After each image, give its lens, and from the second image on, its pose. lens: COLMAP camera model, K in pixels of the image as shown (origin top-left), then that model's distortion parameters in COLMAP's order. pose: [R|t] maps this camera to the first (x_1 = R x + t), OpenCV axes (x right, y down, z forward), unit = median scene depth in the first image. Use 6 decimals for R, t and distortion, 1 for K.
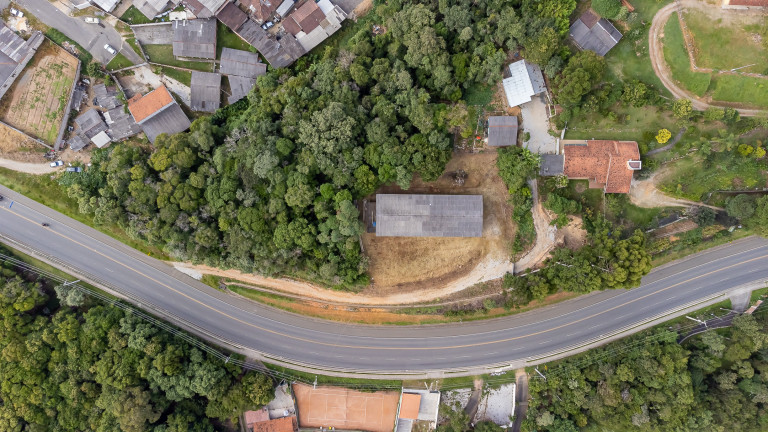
lens RADIAL K [[573.2, 0, 384.0], [0, 573.2, 216.0], [0, 0, 1]] dist [0.047772, 0.004536]
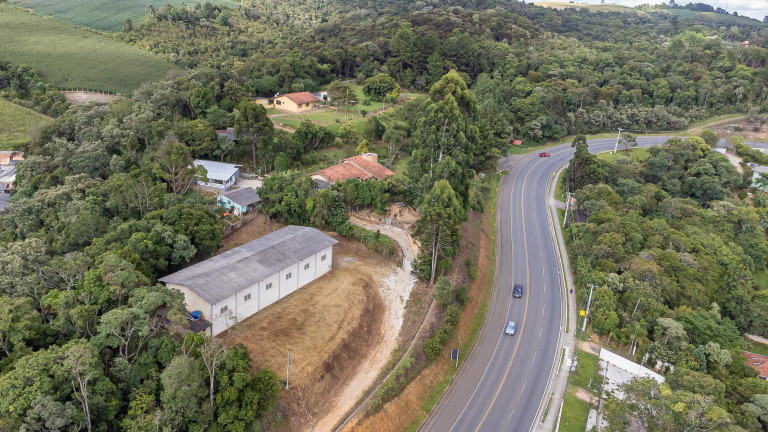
lens RADIAL K [[573.2, 0, 384.0], [0, 573.2, 216.0], [0, 0, 1]] dist [0.047772, 0.004536]
pose [[0.531046, -0.311752, 0.787909, -0.291873], [0.847314, 0.202995, -0.490766, 0.372747], [-0.006945, 0.928226, 0.371952, 0.691516]]
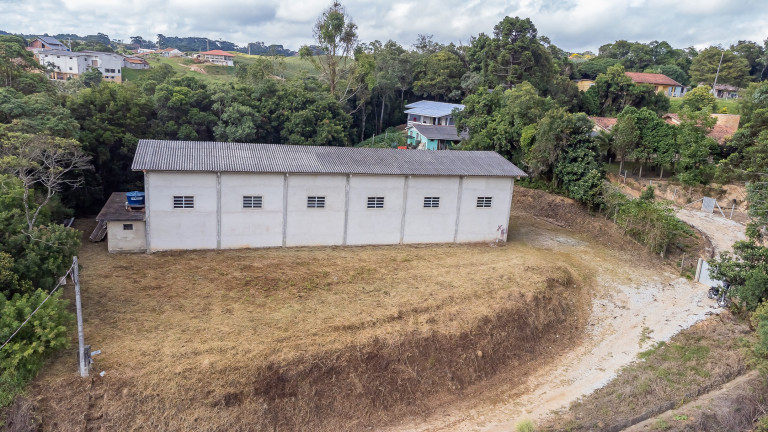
lens RADIAL K [[573.2, 0, 384.0], [0, 573.2, 216.0], [0, 0, 1]] dist [0.047772, 0.004536]
pose [[0.953538, -0.056849, 0.295860, 0.011547], [0.301223, 0.197641, -0.932847, 0.275688], [-0.005443, 0.978625, 0.205582, 0.909965]]
